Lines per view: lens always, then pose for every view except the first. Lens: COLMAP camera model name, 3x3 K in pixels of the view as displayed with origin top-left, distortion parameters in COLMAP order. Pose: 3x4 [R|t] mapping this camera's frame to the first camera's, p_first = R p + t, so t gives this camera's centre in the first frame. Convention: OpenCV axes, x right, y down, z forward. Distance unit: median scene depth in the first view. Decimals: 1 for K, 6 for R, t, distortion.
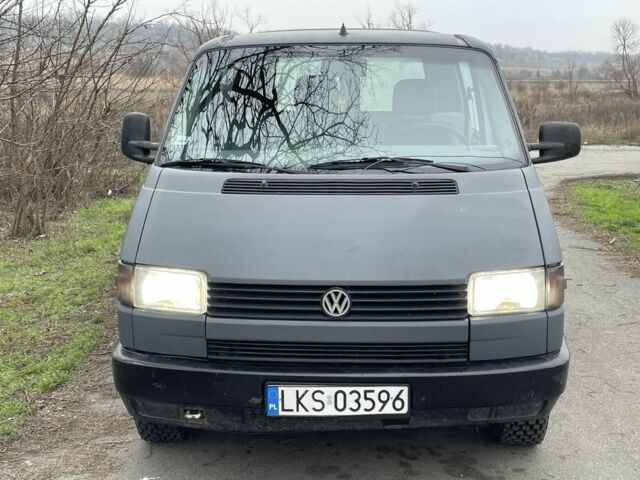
lens RADIAL K [[884.6, 0, 320.0], [0, 884.6, 240.0], [0, 0, 1]] dist [0.093818, -0.033361]
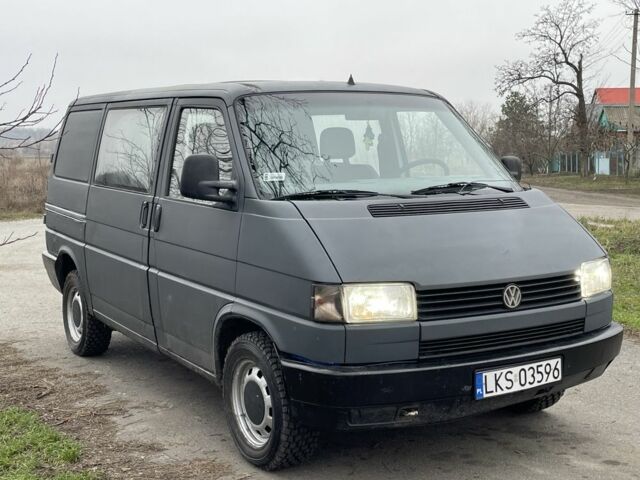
lens RADIAL K [[884.6, 0, 320.0], [0, 884.6, 240.0], [0, 0, 1]] dist [0.093818, -0.033361]
pose [[0.834585, -0.062056, 0.547373, -0.854325], [0.106626, 0.993042, -0.049991, 0.027191], [-0.540462, 0.100086, 0.835394, 0.119835]]
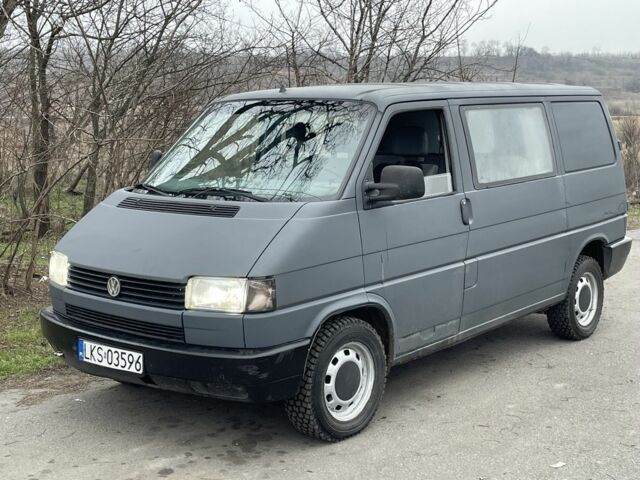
lens RADIAL K [[884.6, 0, 320.0], [0, 884.6, 240.0], [0, 0, 1]] dist [0.093818, -0.033361]
pose [[0.788252, 0.077020, -0.610514, 1.119950], [-0.105225, 0.994394, -0.010411, -0.021685], [0.606289, 0.072448, 0.791937, 0.078523]]
